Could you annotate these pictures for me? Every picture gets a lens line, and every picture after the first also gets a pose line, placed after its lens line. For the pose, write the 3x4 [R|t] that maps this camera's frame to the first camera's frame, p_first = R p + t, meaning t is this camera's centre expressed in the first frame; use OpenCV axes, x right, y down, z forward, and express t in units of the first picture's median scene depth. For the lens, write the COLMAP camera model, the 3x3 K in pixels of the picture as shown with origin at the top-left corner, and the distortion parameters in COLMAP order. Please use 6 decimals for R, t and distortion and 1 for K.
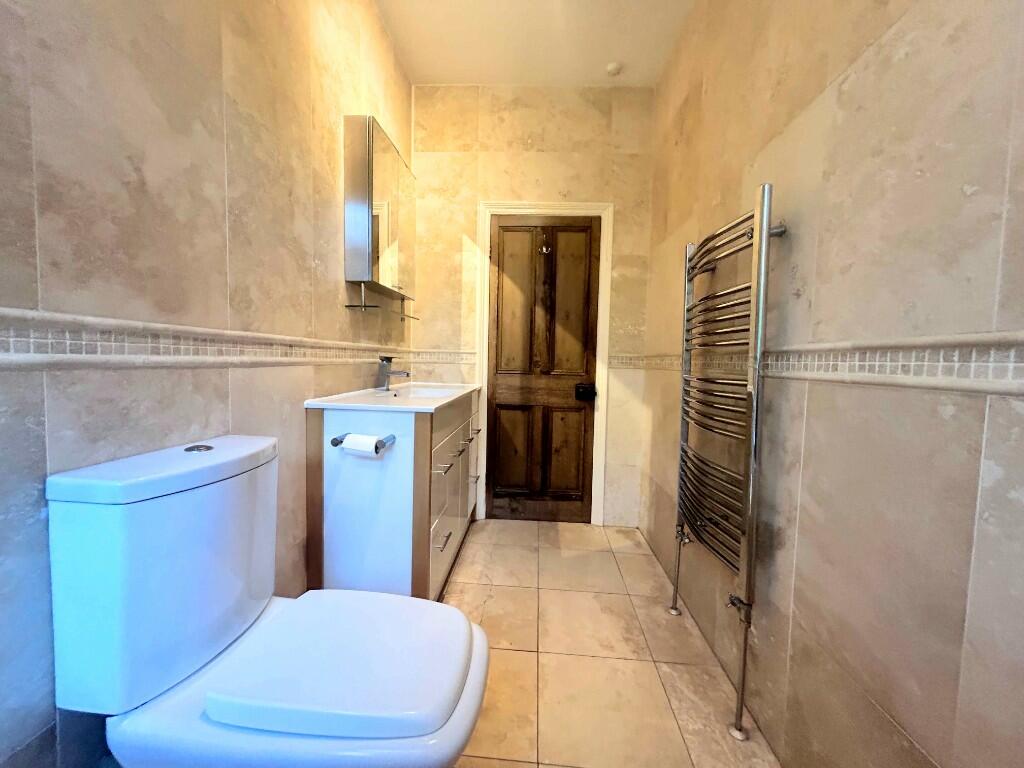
lens RADIAL K [[406.9, 0, 509.9], [0, 406.9, 384.9], [0, 0, 1]] dist [-0.000228, -0.000060]
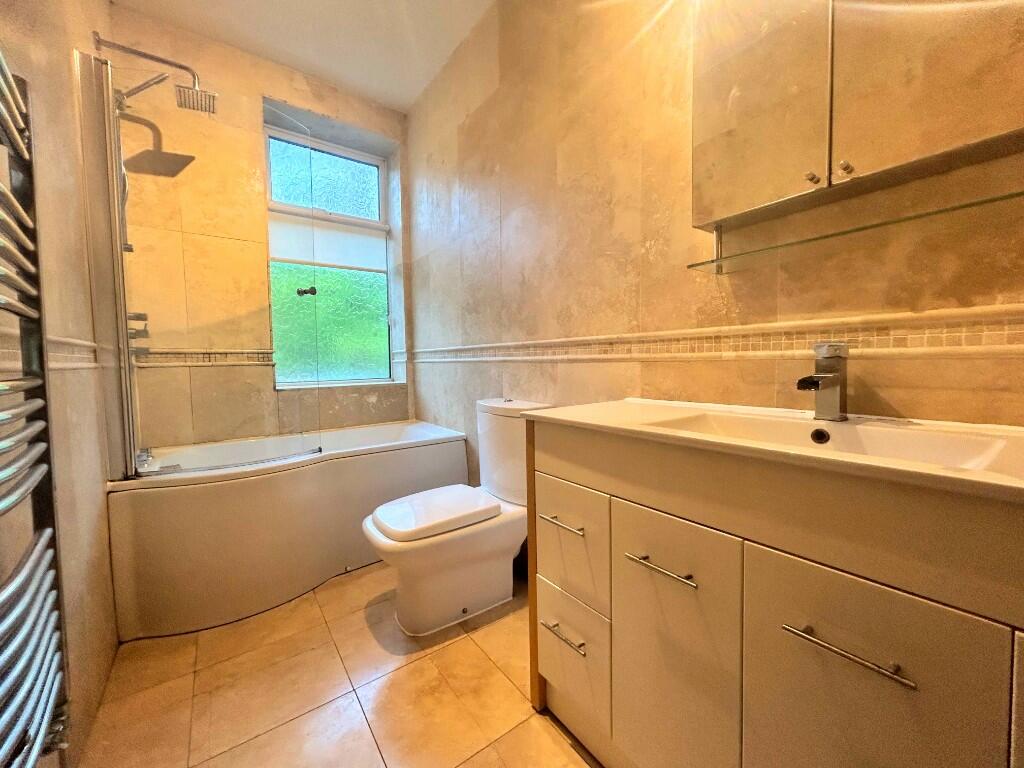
lens RADIAL K [[406.9, 0, 511.5], [0, 406.9, 376.5], [0, 0, 1]] dist [-0.000228, -0.000060]
pose [[-0.769675, 0.031065, -0.637680, 0.419961], [-0.026963, 0.996343, 0.081083, -0.105142], [0.637867, 0.079601, -0.766022, 1.965883]]
